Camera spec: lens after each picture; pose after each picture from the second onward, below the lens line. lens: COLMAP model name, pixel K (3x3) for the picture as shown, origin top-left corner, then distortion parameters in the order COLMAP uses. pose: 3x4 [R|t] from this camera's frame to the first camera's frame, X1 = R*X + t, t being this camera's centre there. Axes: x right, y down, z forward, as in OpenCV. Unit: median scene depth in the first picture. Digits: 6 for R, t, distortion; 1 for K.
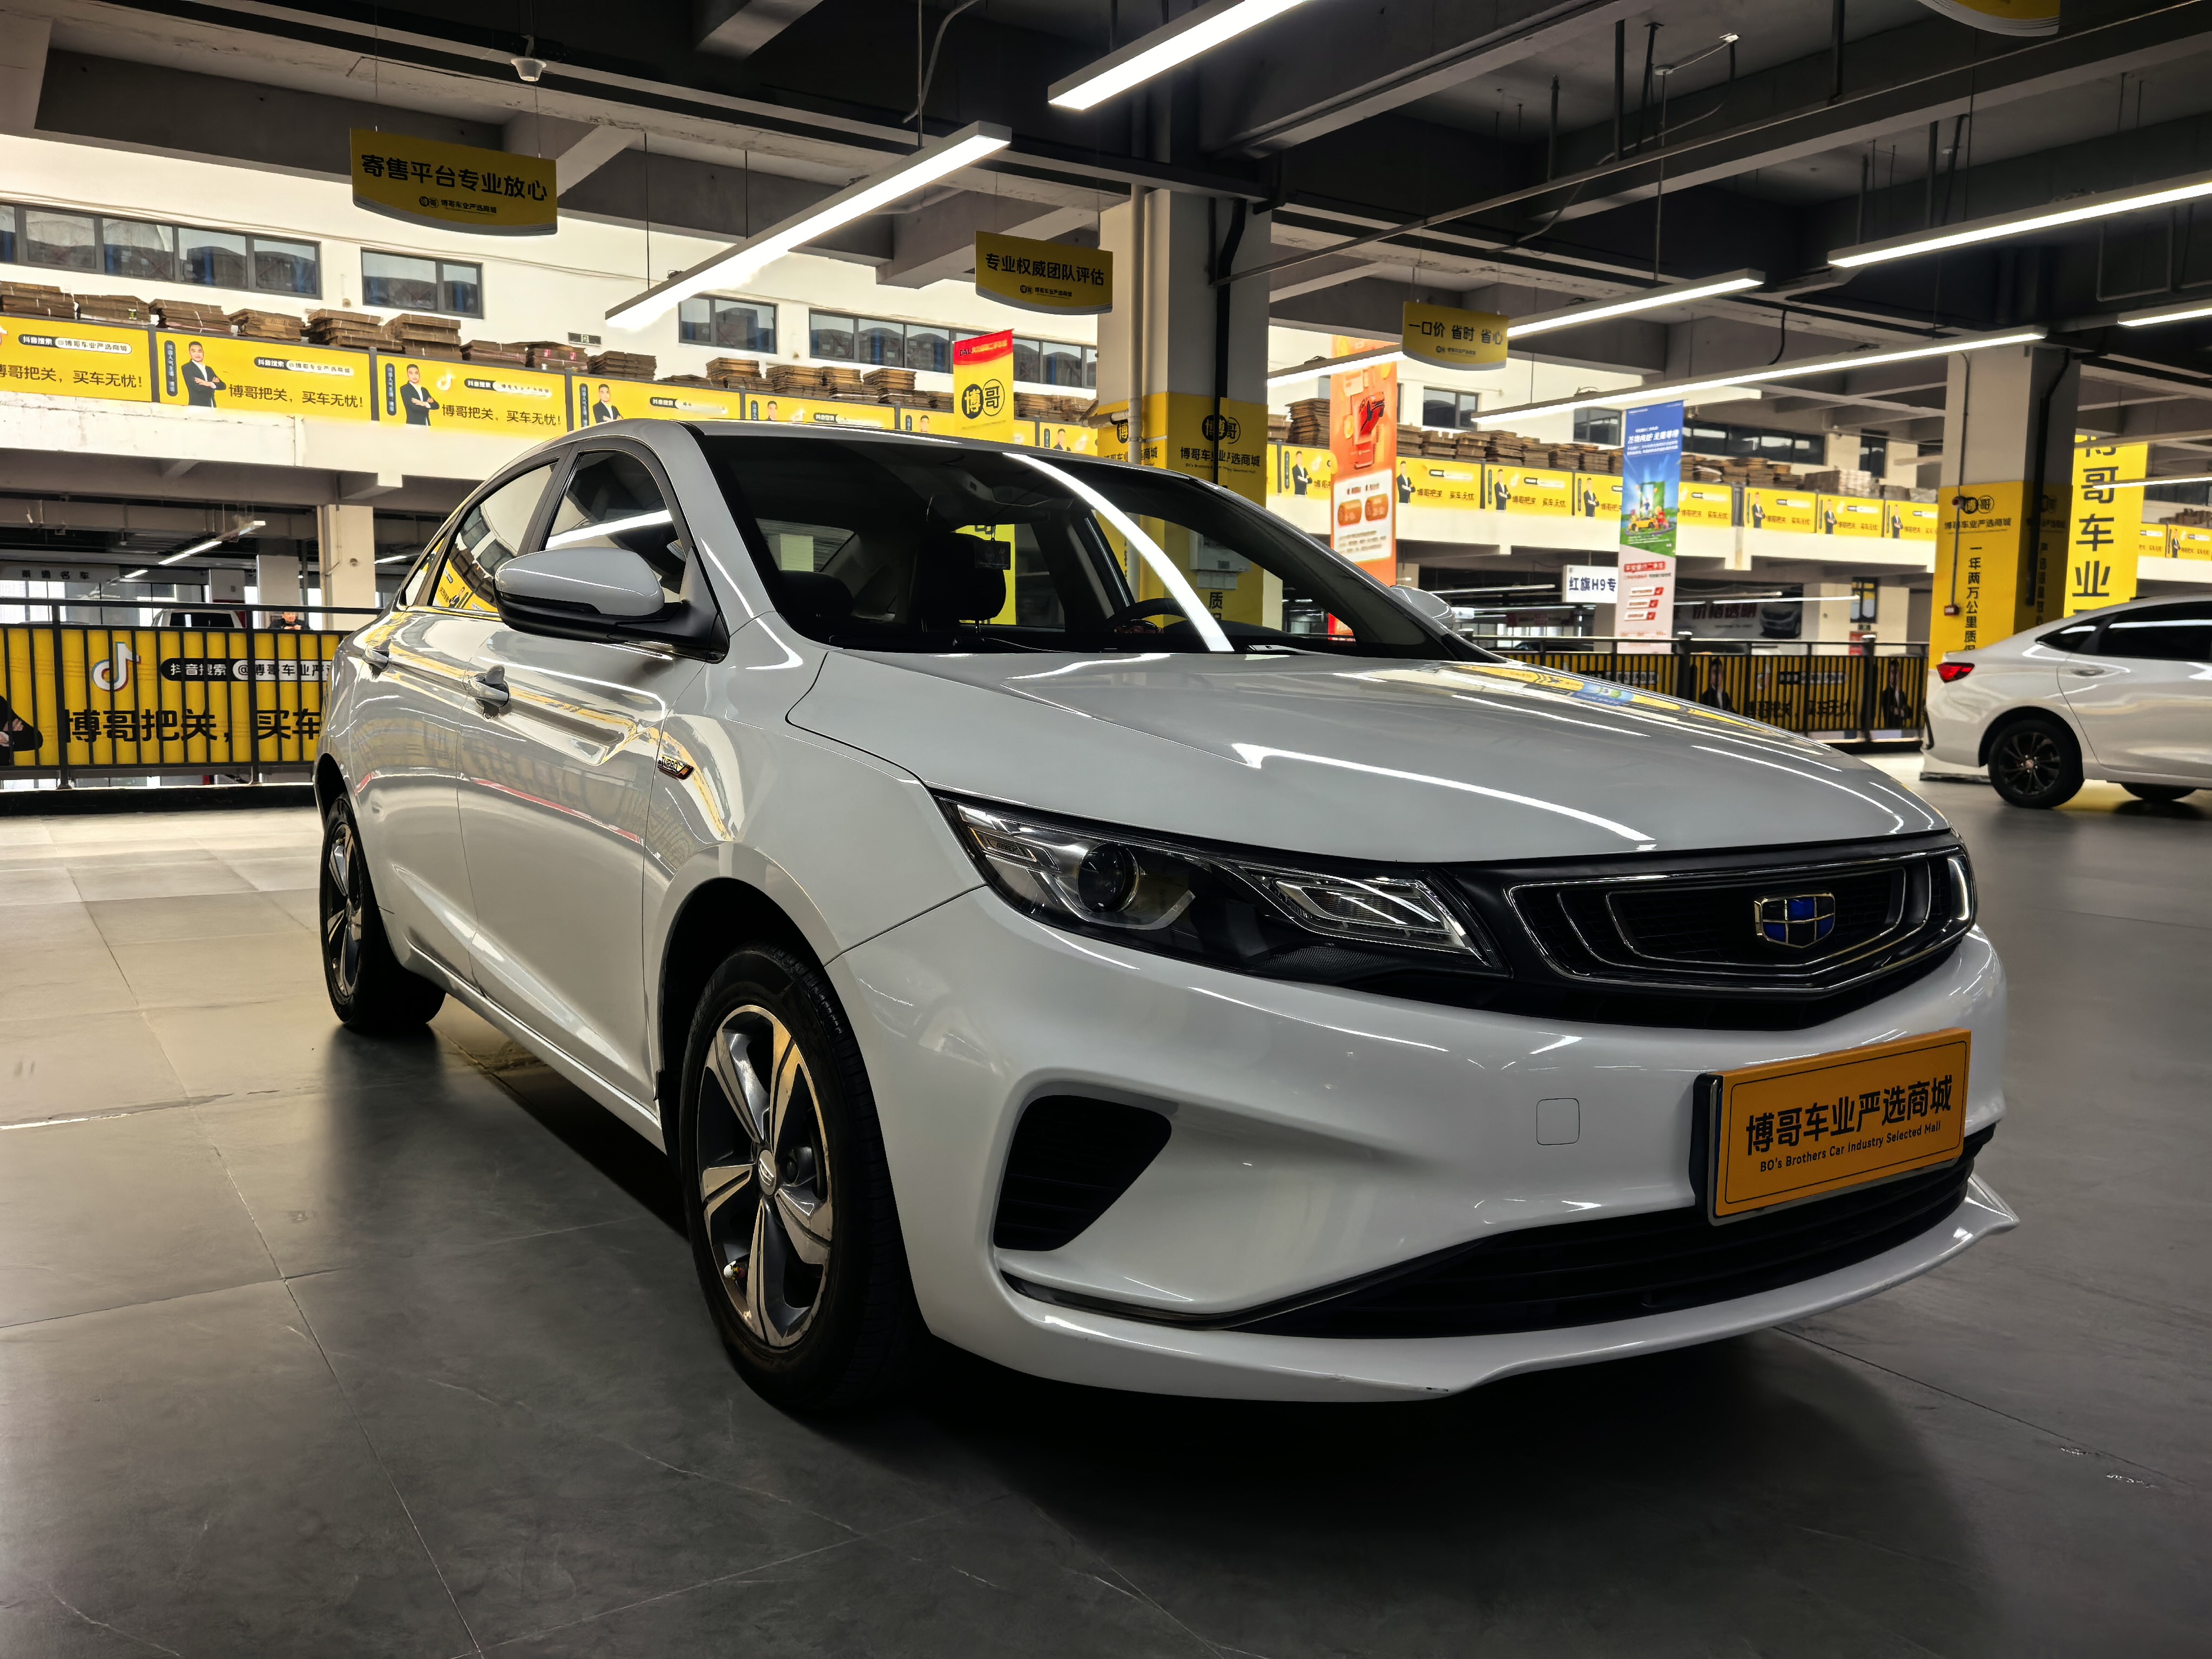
lens RADIAL K [[1751.9, 0, 1106.0], [0, 1751.9, 829.5], [0, 0, 1]] dist [0.065796, 0.001947]
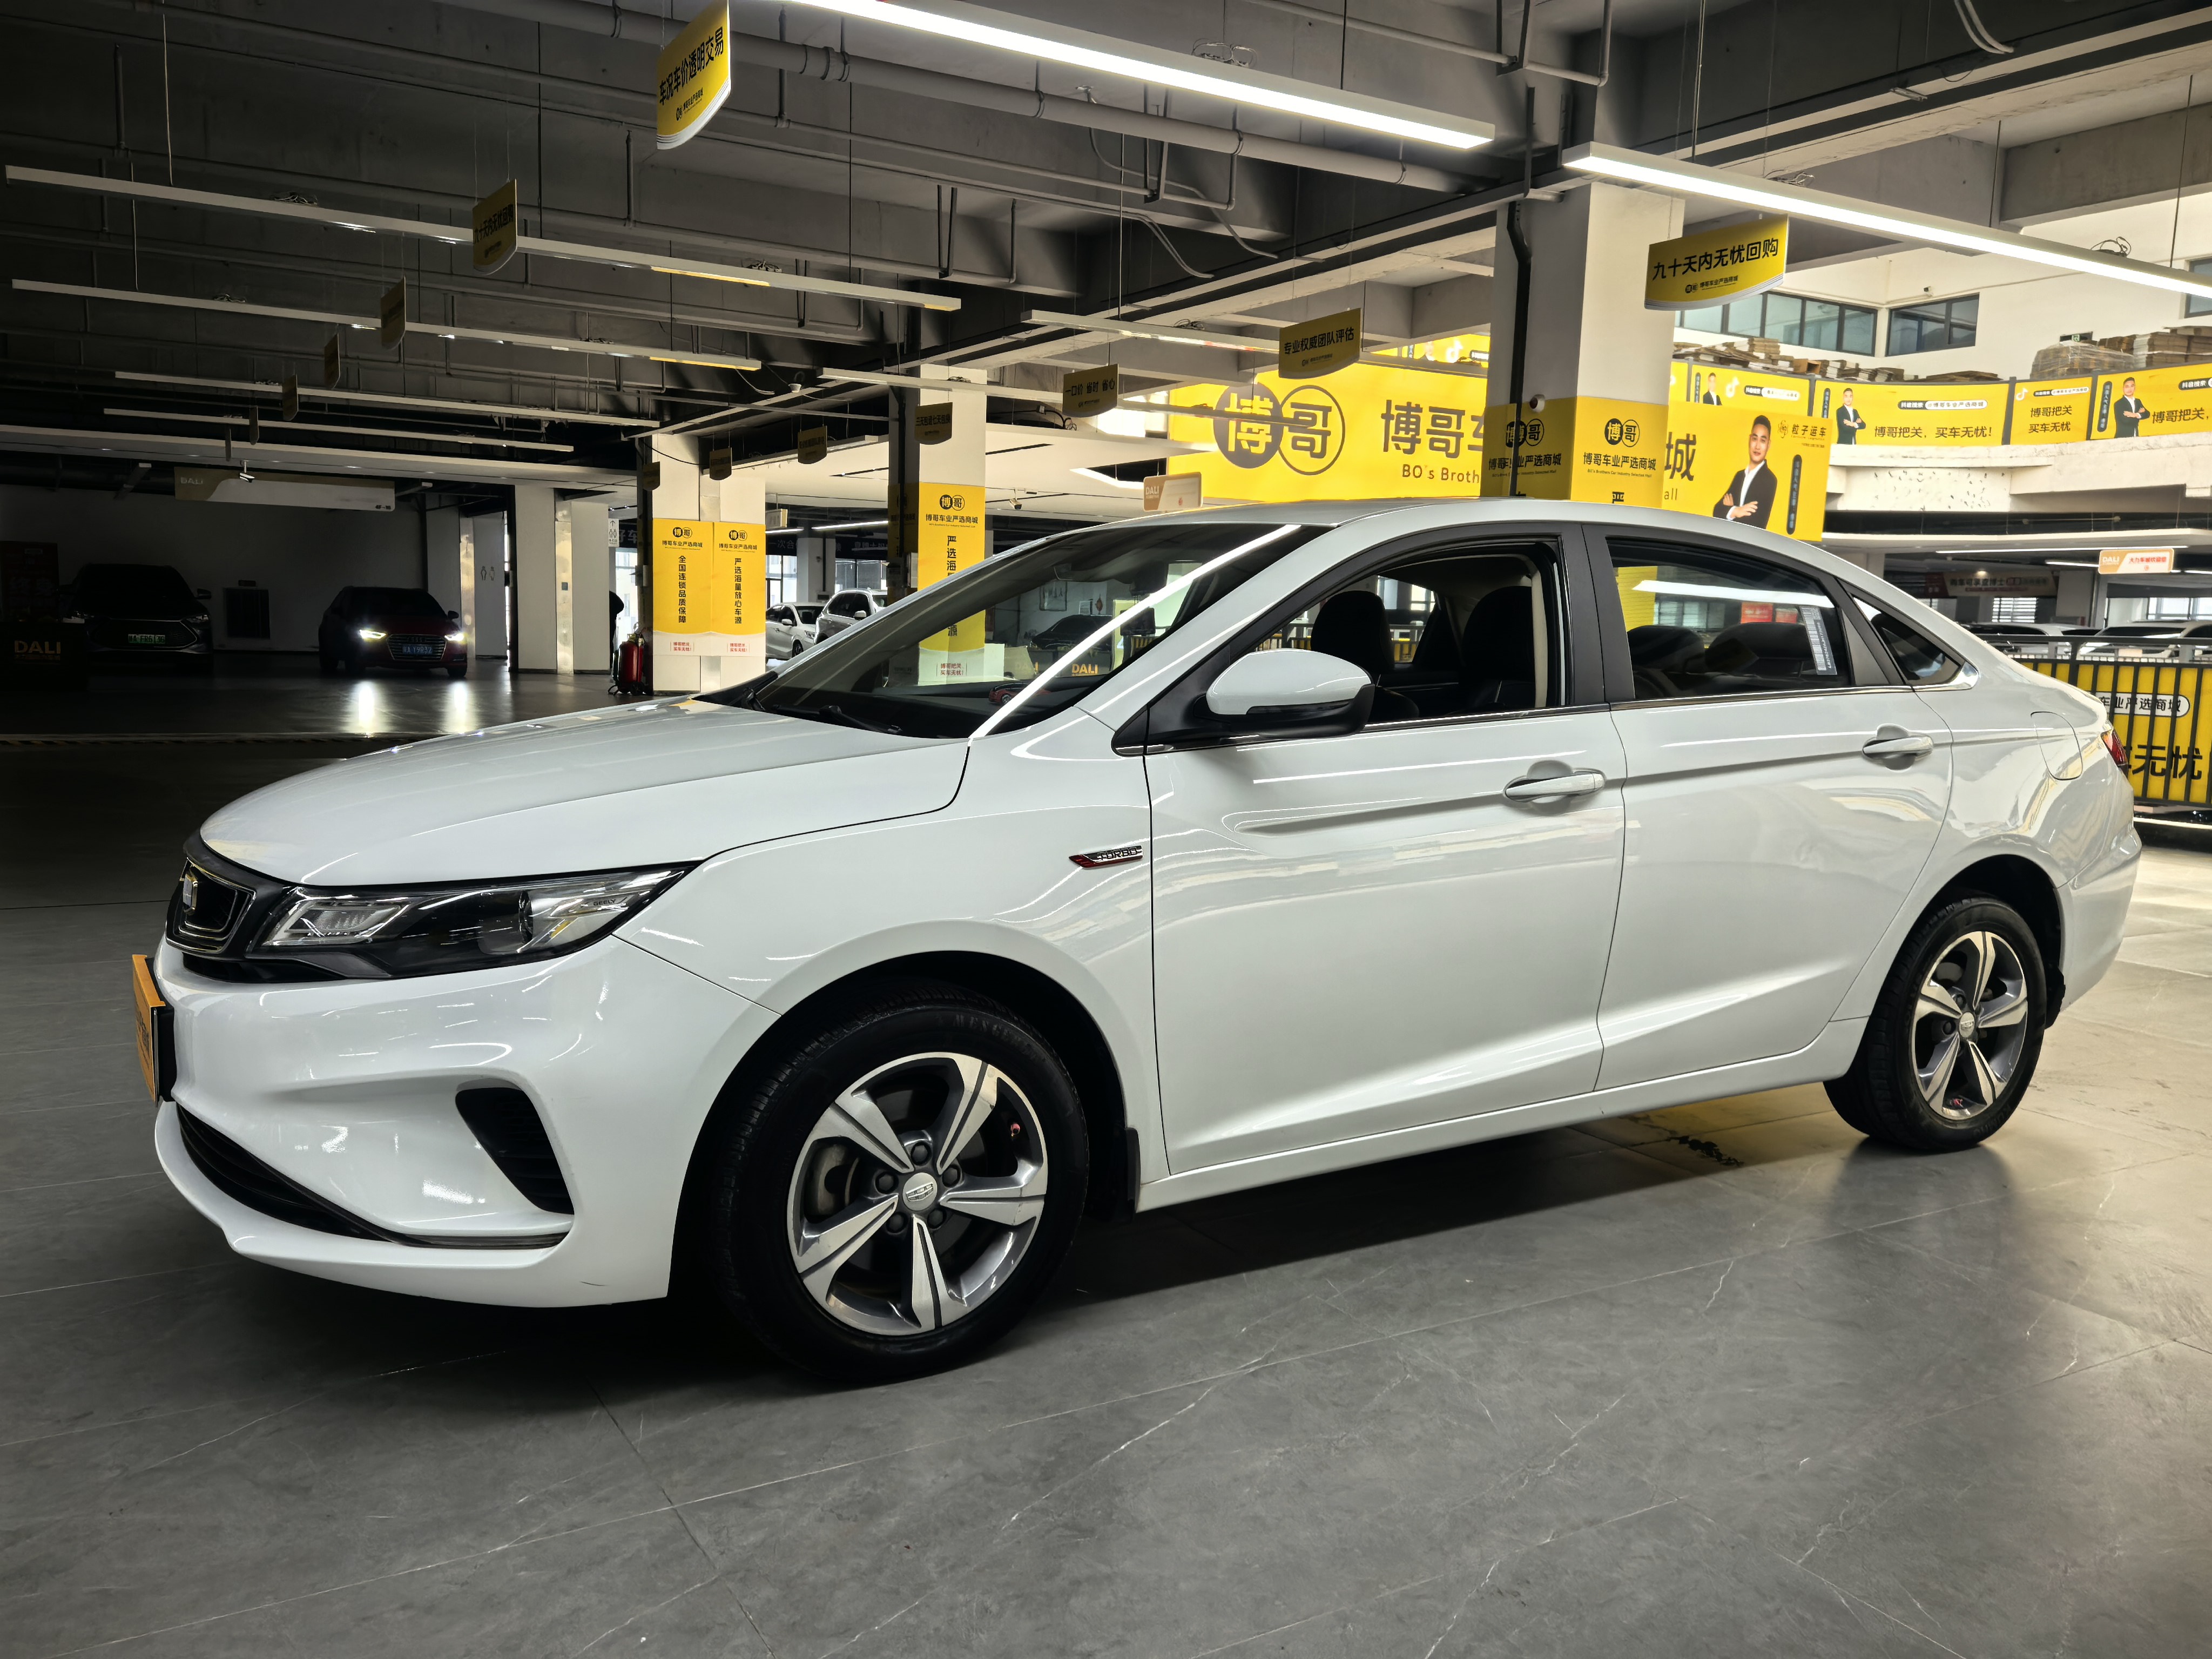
lens RADIAL K [[1751.9, 0, 1106.0], [0, 1751.9, 829.5], [0, 0, 1]] dist [0.065796, 0.001947]
pose [[-0.045094, 0.110524, -0.992850, 1.088679], [-0.129233, 0.984864, 0.115504, -0.090139], [0.990588, 0.133517, -0.030128, 0.816955]]
